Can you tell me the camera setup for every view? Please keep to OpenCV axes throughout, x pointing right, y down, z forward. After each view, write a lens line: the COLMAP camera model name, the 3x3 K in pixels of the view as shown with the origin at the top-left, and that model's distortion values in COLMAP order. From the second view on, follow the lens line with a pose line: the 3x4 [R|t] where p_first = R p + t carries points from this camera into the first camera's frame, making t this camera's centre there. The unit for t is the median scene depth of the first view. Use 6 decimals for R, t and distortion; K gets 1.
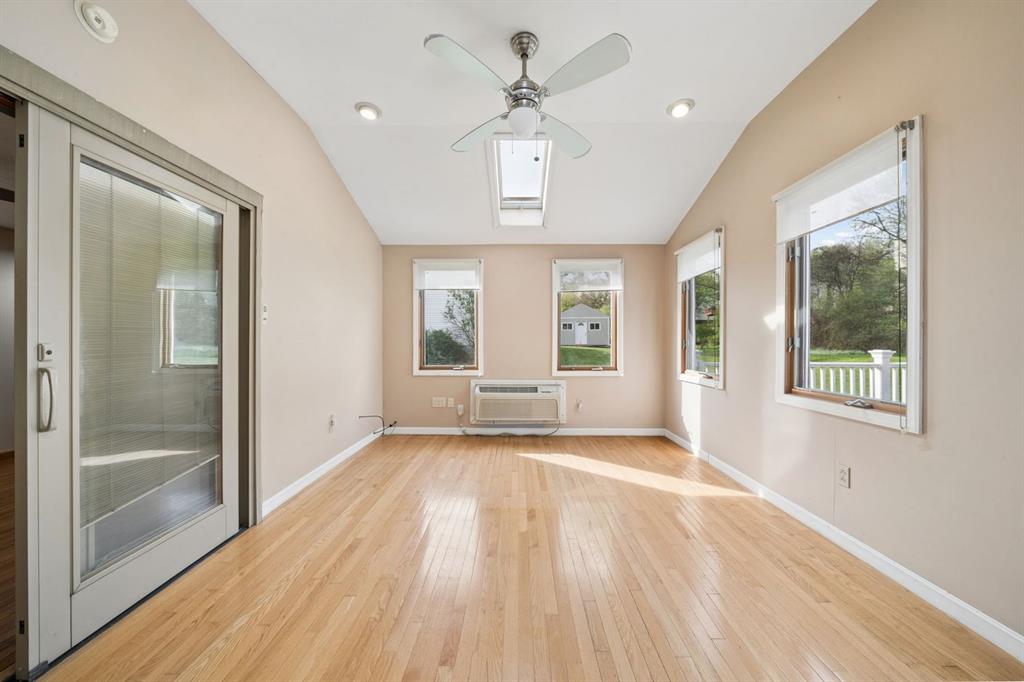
lens RADIAL K [[345.5, 0, 512.0], [0, 345.5, 341.0], [0, 0, 1]] dist [-0.002287, -0.000133]
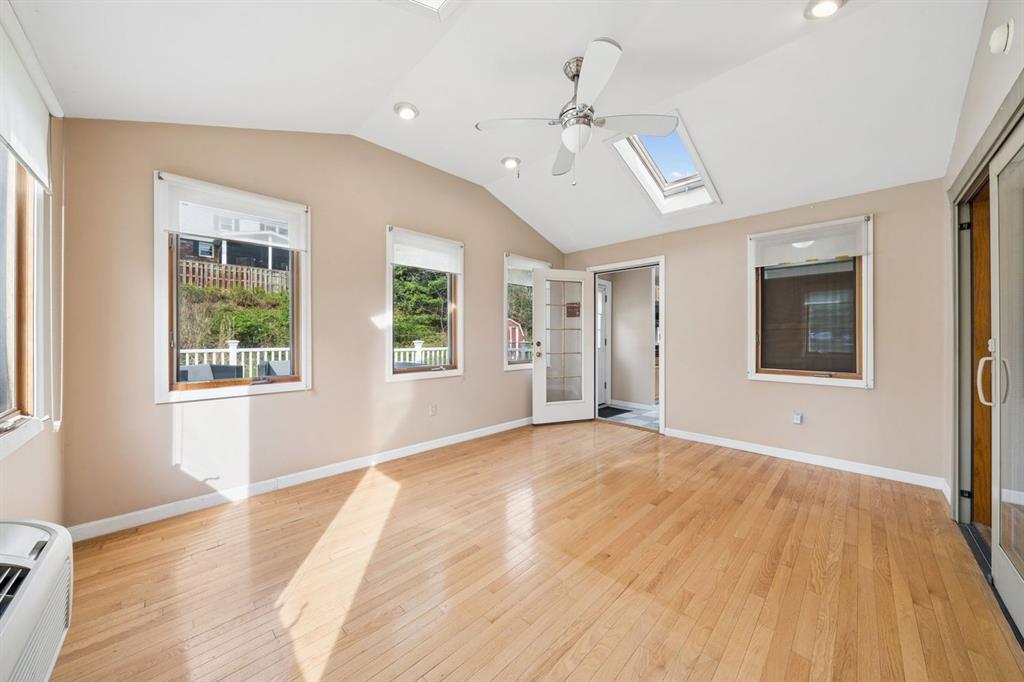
lens RADIAL K [[345.5, 0, 512.0], [0, 345.5, 341.0], [0, 0, 1]] dist [-0.002287, -0.000133]
pose [[-0.715860, -0.004647, 0.698228, -0.590175], [-0.002158, 0.999988, 0.004443, 0.017096], [-0.698240, 0.001674, -0.715862, 1.929141]]
